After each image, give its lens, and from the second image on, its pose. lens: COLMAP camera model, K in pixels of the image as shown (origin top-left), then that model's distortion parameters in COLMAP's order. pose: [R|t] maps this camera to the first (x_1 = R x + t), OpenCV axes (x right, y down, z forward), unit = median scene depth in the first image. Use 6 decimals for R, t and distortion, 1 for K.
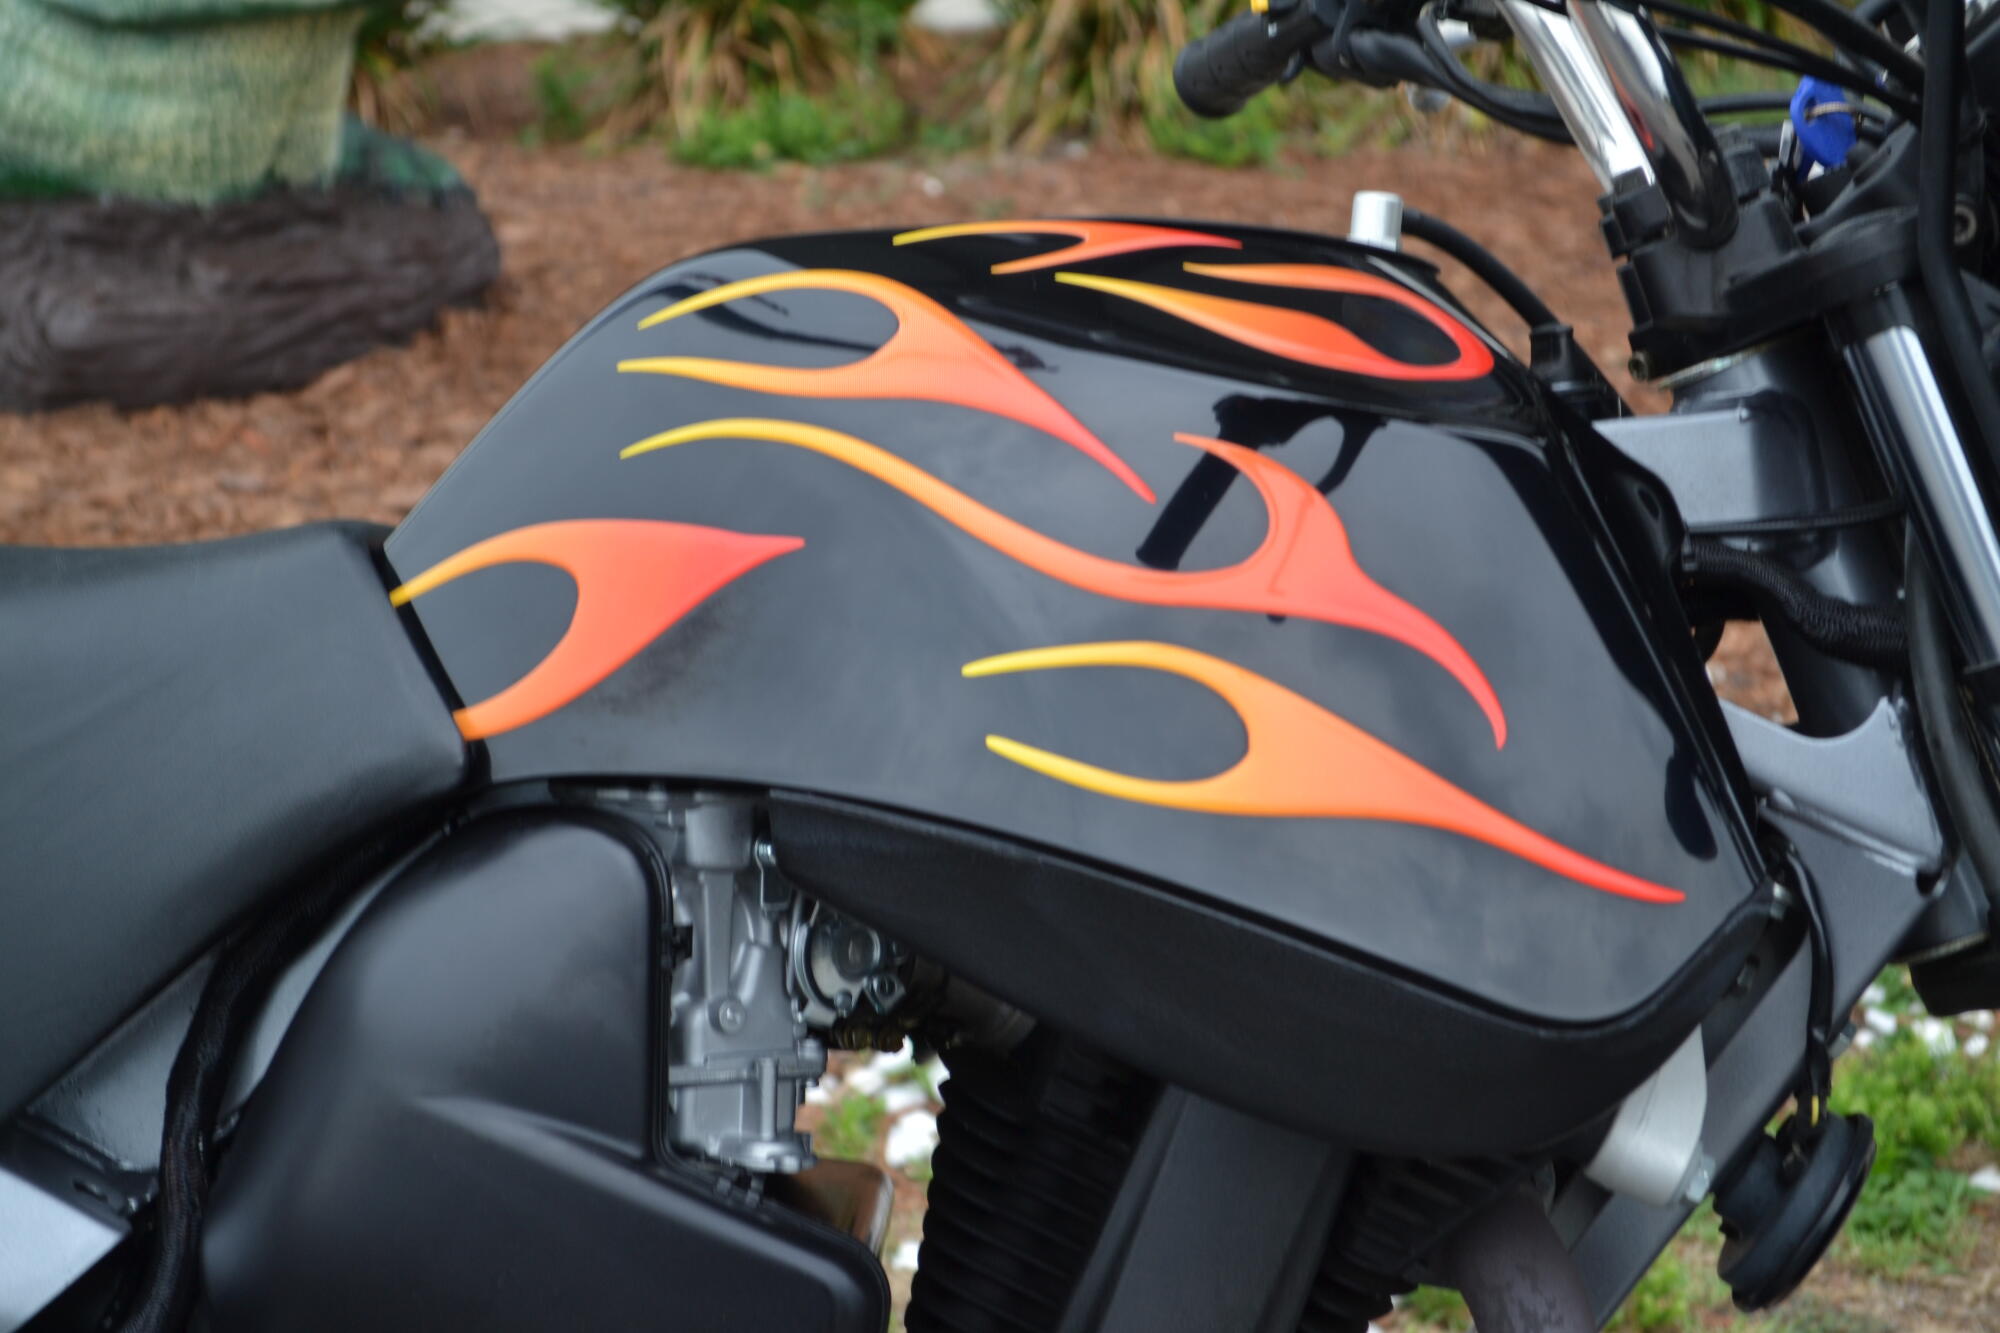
lens RADIAL K [[4459.3, 0, 1000.0], [0, 4459.3, 666.5], [0, 0, 1]] dist [-0.012159, -0.334744]
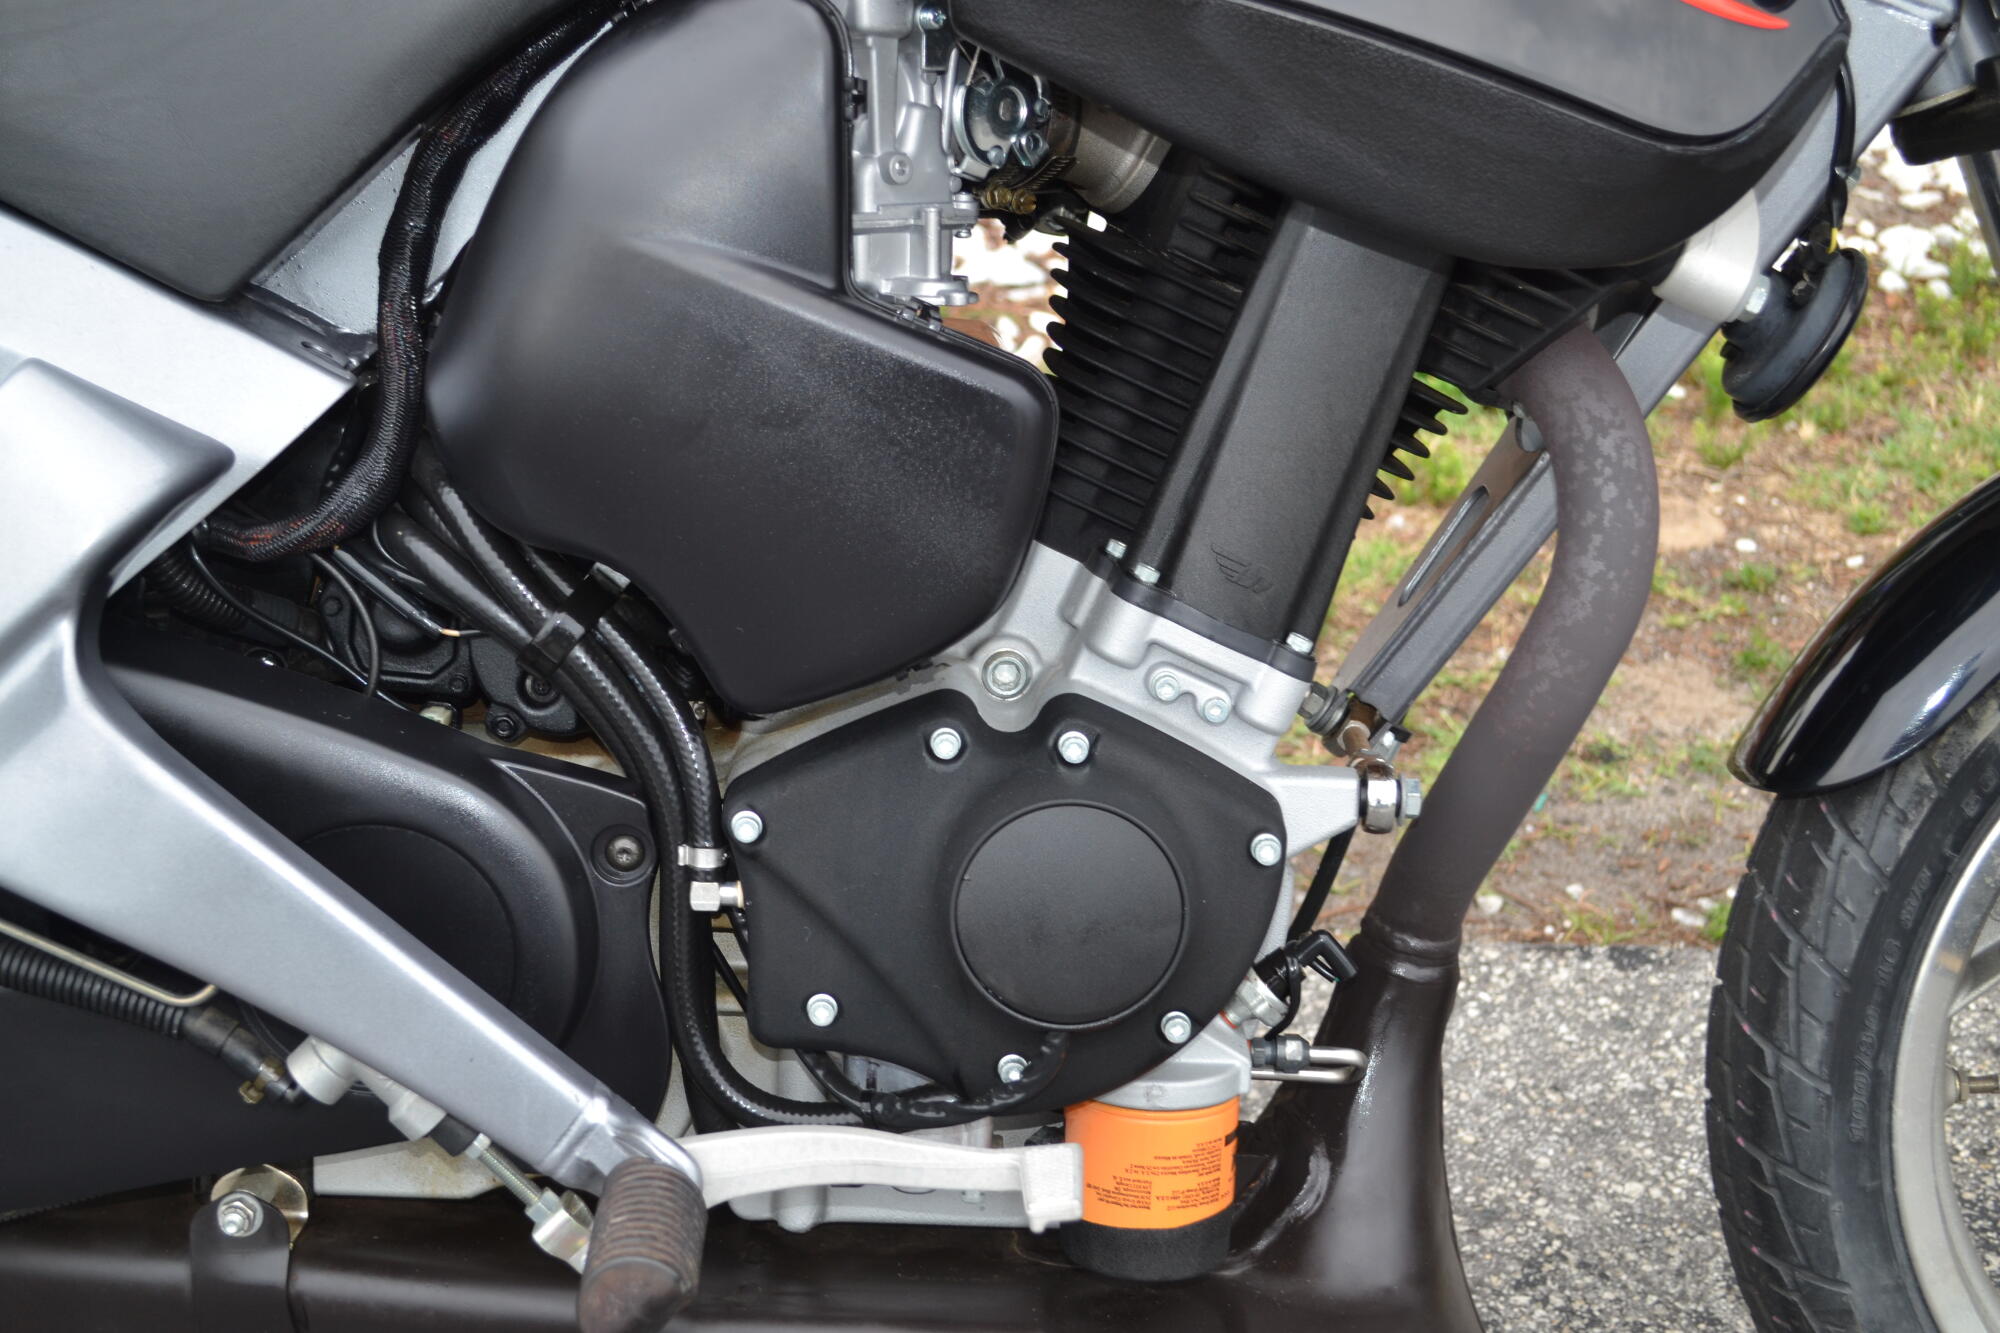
lens RADIAL K [[2874.1, 0, 1000.0], [0, 2874.1, 666.5], [0, 0, 1]] dist [0.003177, 0.084060]
pose [[0.997299, -0.029720, 0.067162, -0.086261], [0.017093, 0.983278, 0.181308, 0.070350], [-0.071428, -0.179670, 0.981130, 0.269486]]
